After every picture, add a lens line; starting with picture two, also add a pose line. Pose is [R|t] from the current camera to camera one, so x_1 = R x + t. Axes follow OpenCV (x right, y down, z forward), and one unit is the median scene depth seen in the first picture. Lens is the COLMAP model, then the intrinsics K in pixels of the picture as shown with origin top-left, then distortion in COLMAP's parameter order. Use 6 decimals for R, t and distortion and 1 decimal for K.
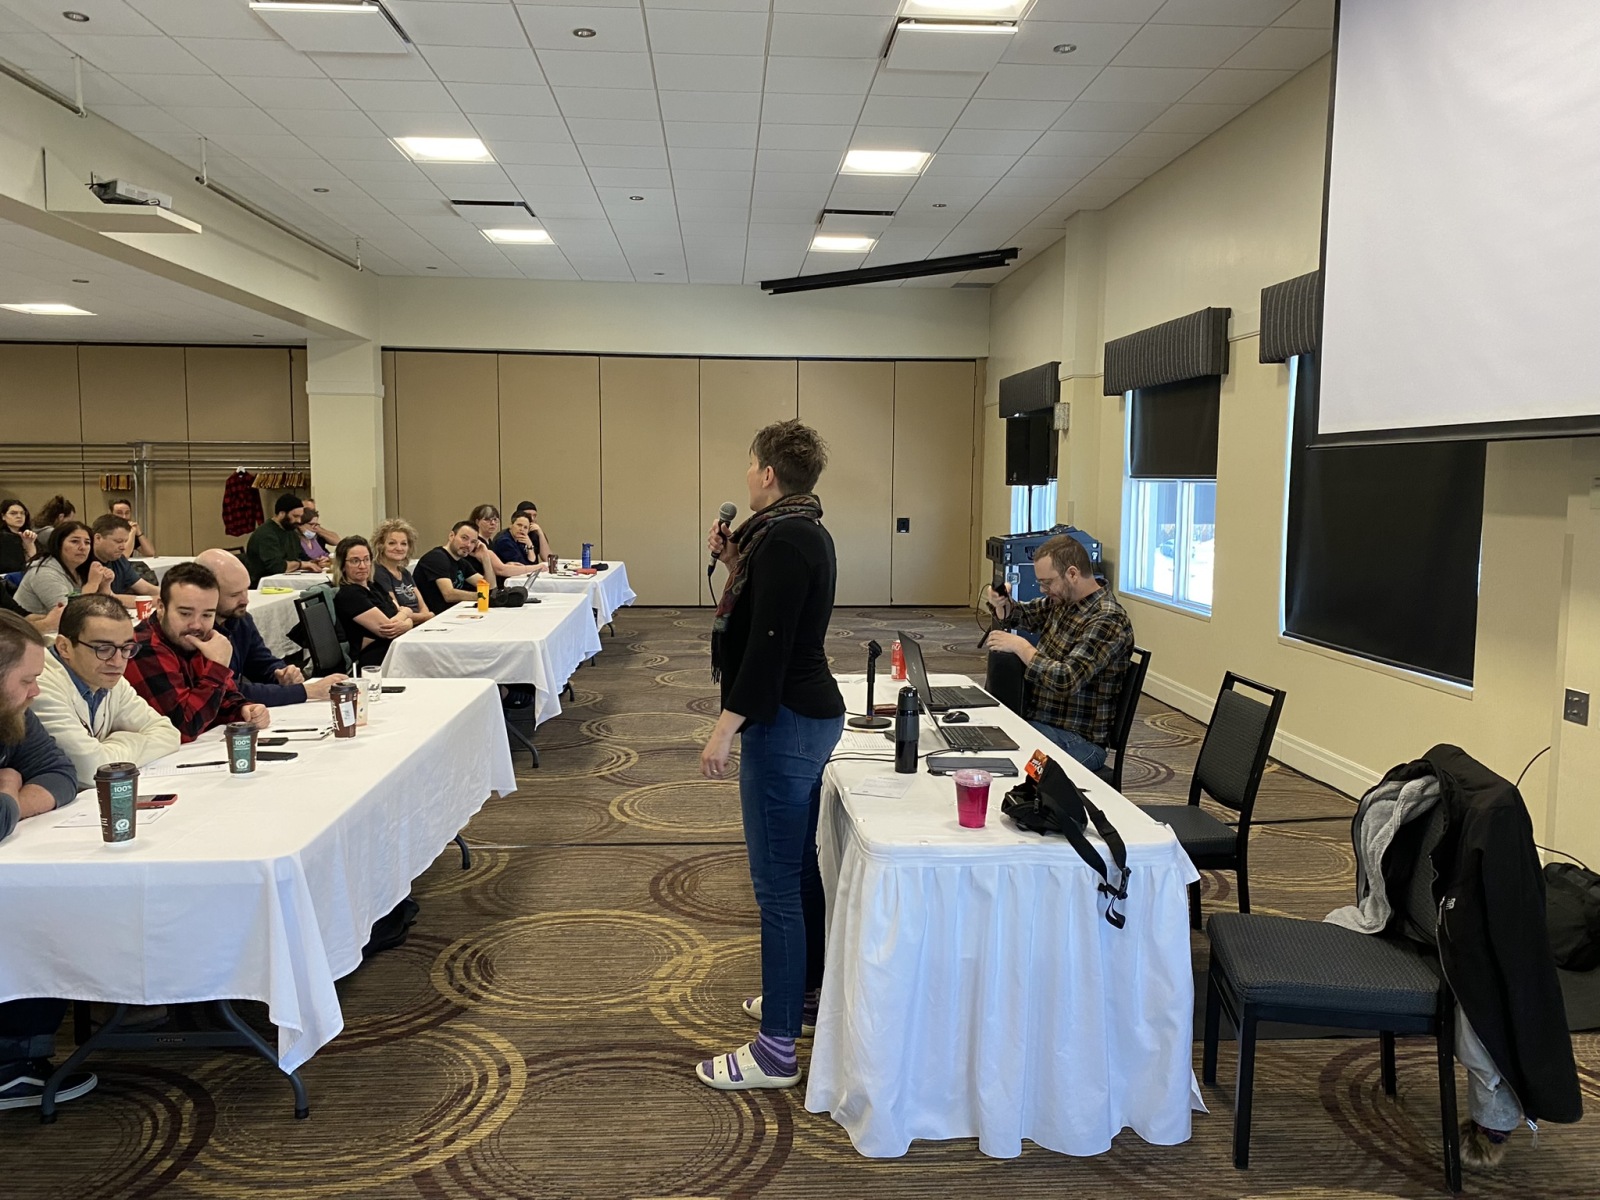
lens RADIAL K [[1205.9, 0, 796.9], [0, 1205.9, 589.0], [0, 0, 1]] dist [0.071957, -0.124582]
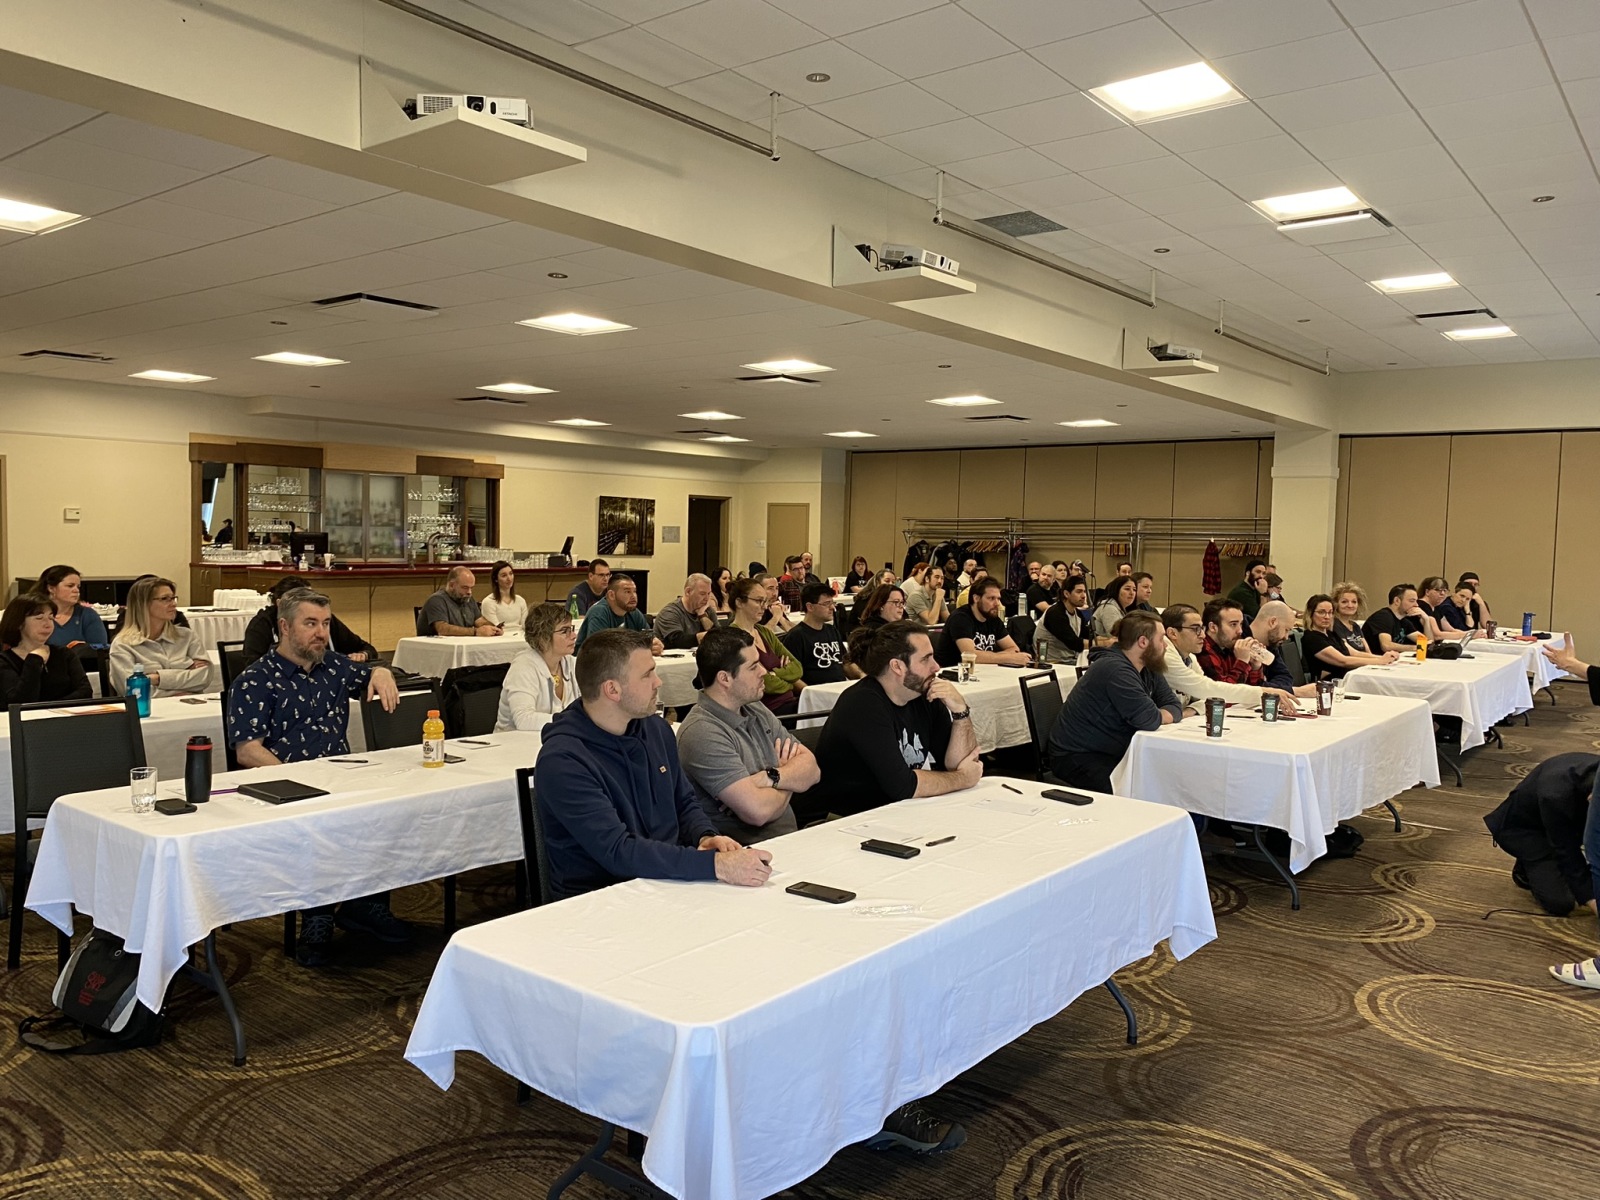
lens RADIAL K [[1223.6, 0, 795.1], [0, 1223.6, 595.4], [0, 0, 1]] dist [0.003470, 0.007364]
pose [[0.746159, 0.043364, -0.664355, 0.103763], [-0.077093, 0.996792, -0.021522, 0.032435], [0.661290, 0.067276, 0.747108, -0.405903]]
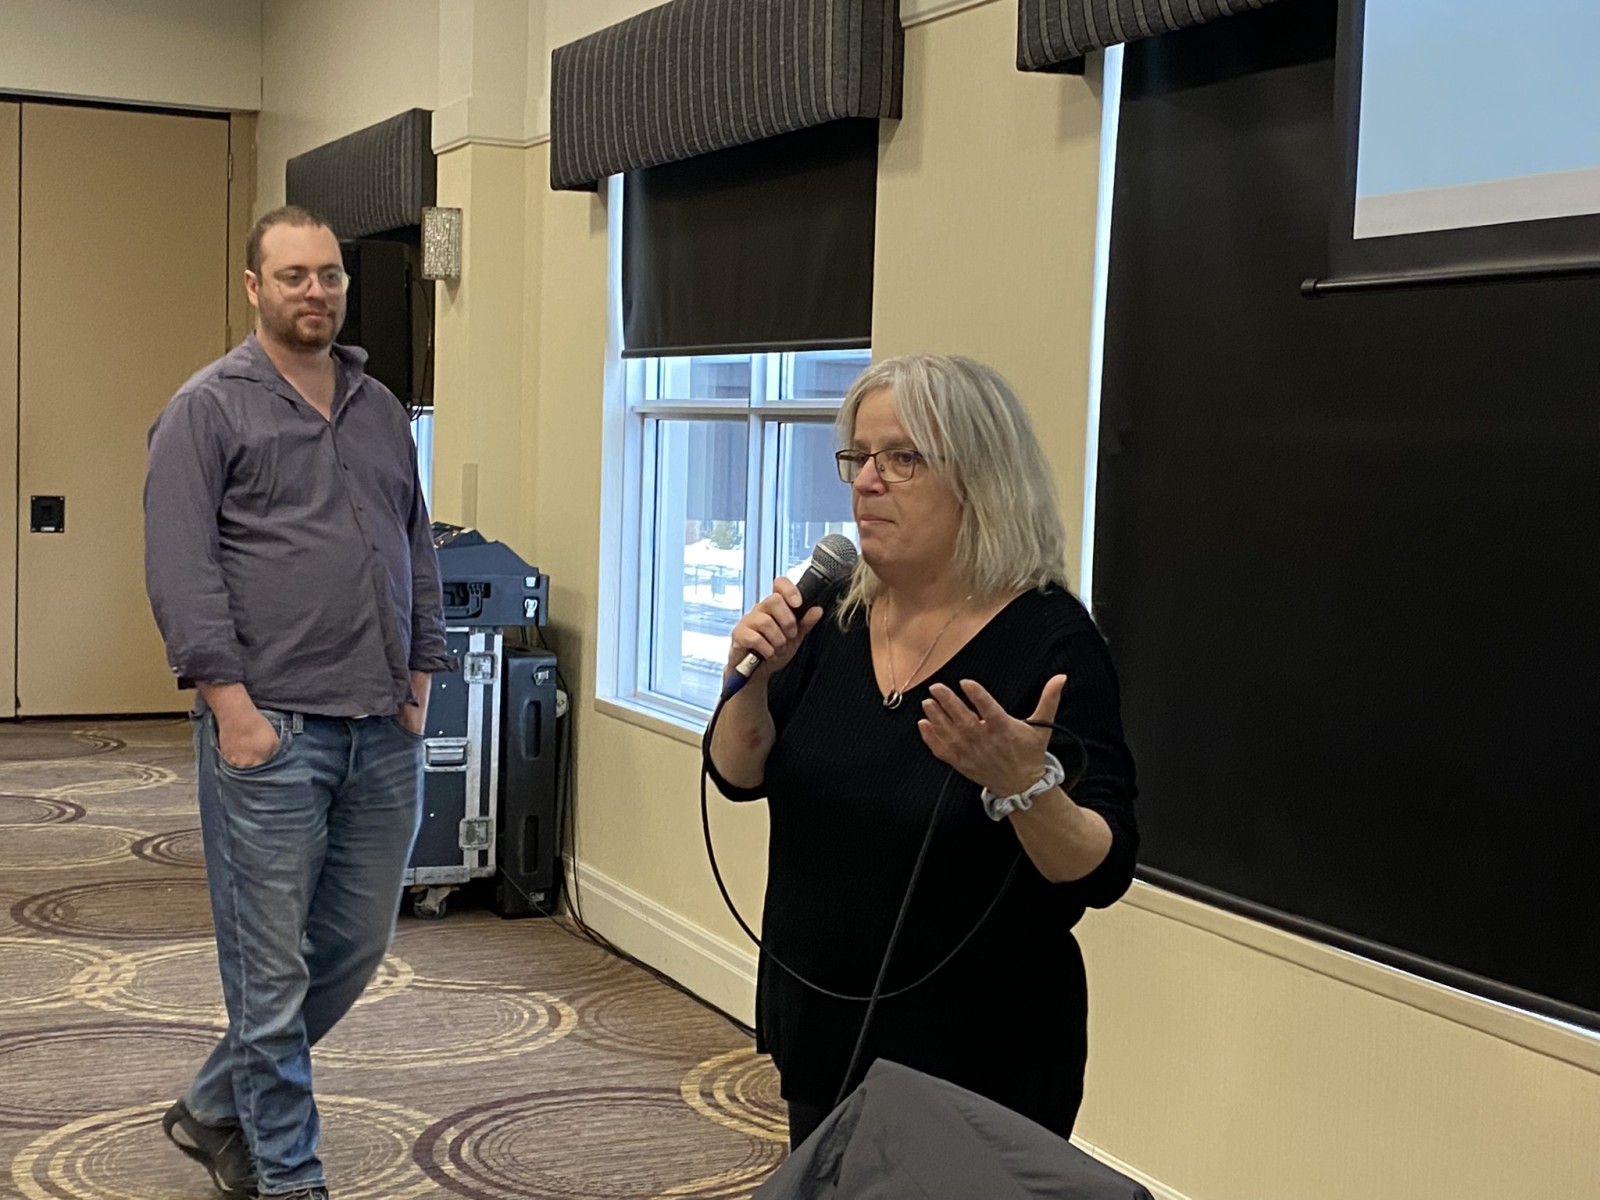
lens RADIAL K [[2290.4, 0, 800.0], [0, 2290.4, 600.0], [0, 0, 1]] dist [0.114539, -0.046258]
pose [[0.931571, -0.005215, 0.363523, 0.096188], [0.009617, 0.999901, -0.010300, -0.033656], [-0.363433, 0.013091, 0.931528, 0.461367]]
